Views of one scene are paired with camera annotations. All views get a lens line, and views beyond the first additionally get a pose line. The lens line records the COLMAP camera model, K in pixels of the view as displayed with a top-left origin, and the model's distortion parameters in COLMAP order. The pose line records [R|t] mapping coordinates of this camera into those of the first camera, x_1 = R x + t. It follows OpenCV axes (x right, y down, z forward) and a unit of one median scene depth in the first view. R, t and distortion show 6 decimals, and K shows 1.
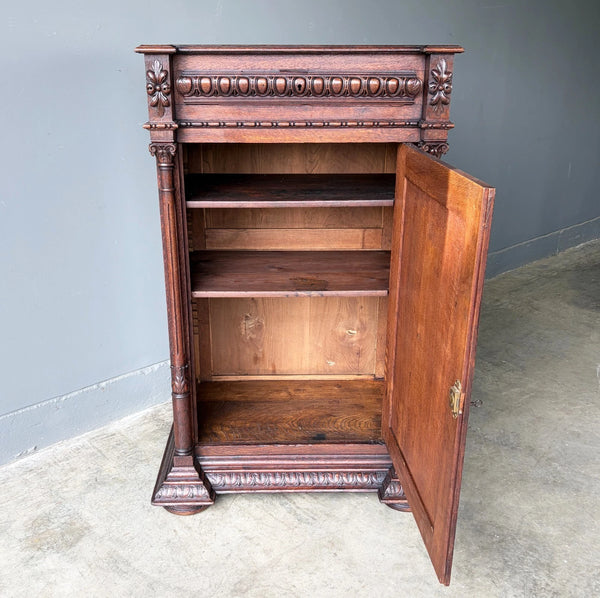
lens RADIAL K [[639.1, 0, 293.8], [0, 639.1, 301.0], [0, 0, 1]] dist [0.013185, 0.000000]
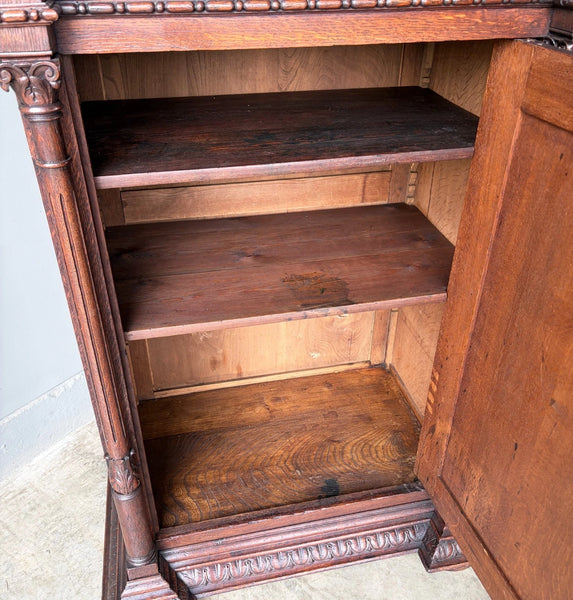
lens RADIAL K [[571.3, 0, 286.3], [0, 571.3, 311.9], [0, 0, 1]] dist [0.011729, 0.000000]
pose [[0.981506, -0.106758, 0.158897, -0.093842], [0.069109, 0.971683, 0.225956, -0.130771], [-0.178520, -0.210796, 0.961091, 0.470520]]
